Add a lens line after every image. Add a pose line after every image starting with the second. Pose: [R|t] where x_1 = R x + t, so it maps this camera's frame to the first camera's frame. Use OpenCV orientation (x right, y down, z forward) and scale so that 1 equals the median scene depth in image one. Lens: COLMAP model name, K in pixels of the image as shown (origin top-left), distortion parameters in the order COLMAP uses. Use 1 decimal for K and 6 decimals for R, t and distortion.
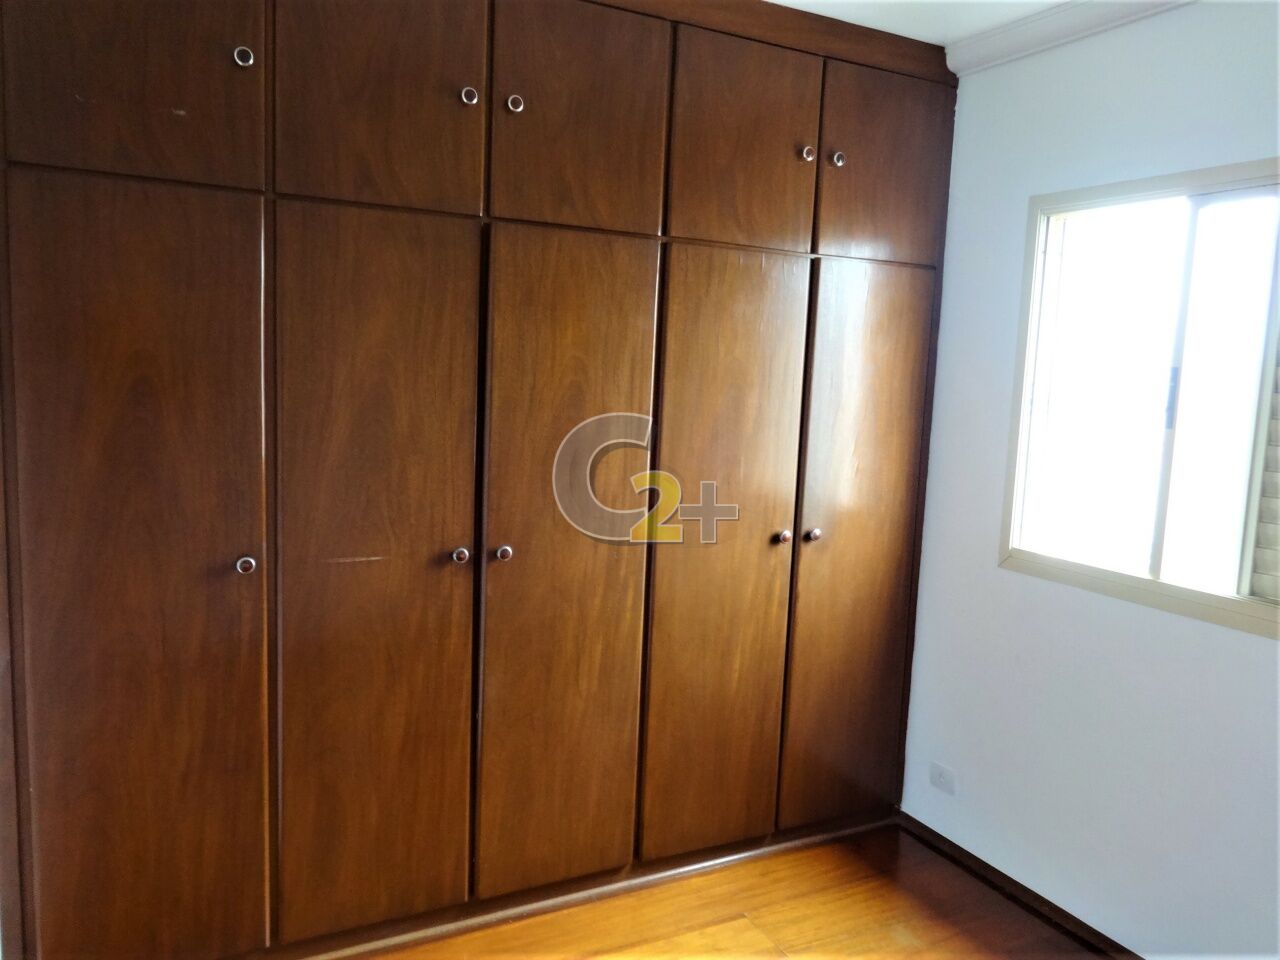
lens RADIAL K [[964.0, 0, 630.7], [0, 964.0, 501.2], [0, 0, 1]] dist [0.017395, 0.001806]
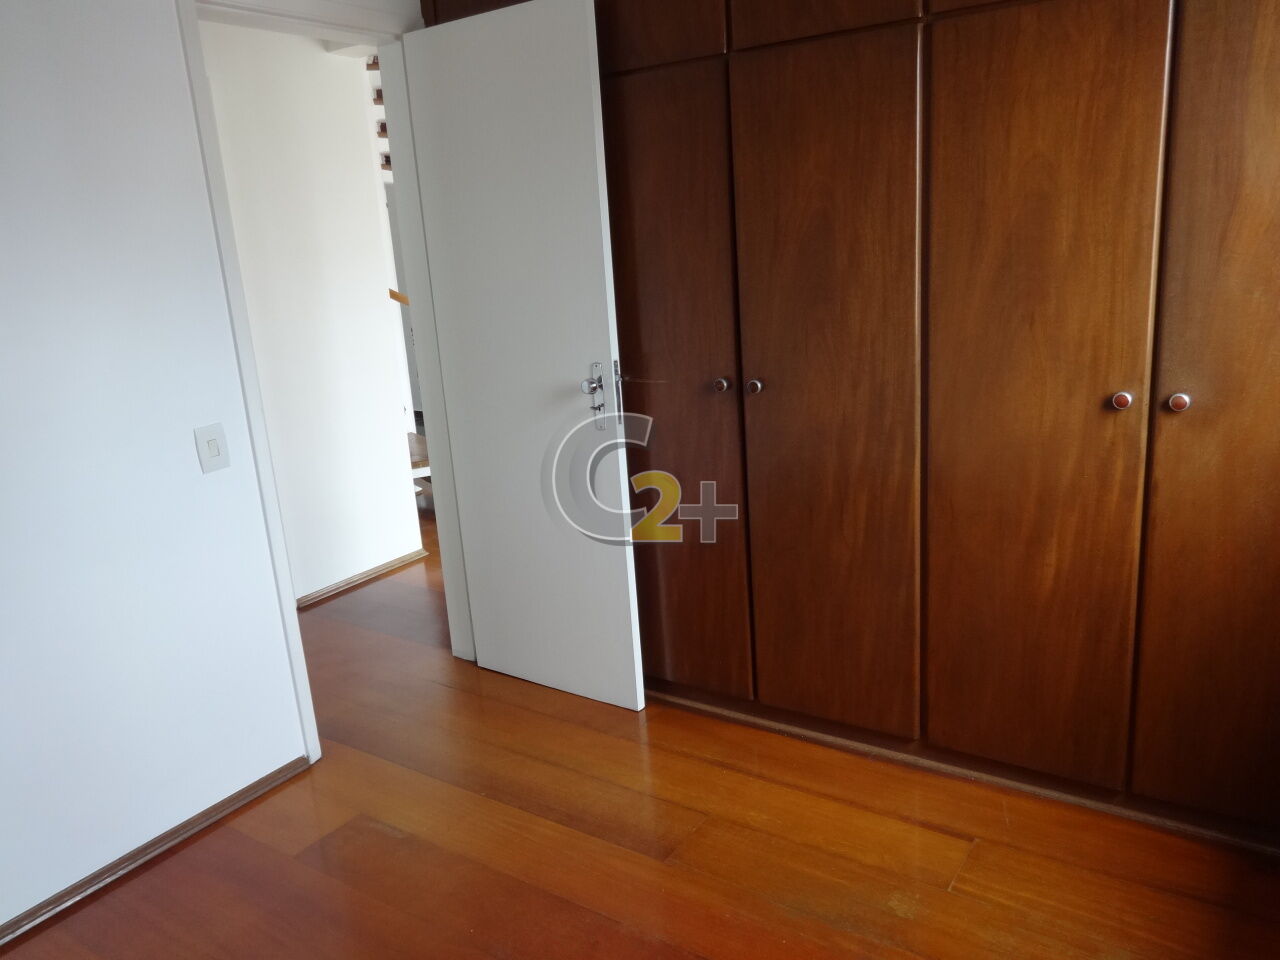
lens RADIAL K [[964.0, 0, 638.2], [0, 964.0, 472.8], [0, 0, 1]] dist [0.017395, 0.001806]
pose [[0.482064, 0.153303, -0.862619, 0.633456], [-0.028516, 0.986796, 0.159436, -0.014965], [0.875672, -0.052260, 0.480071, 0.343777]]
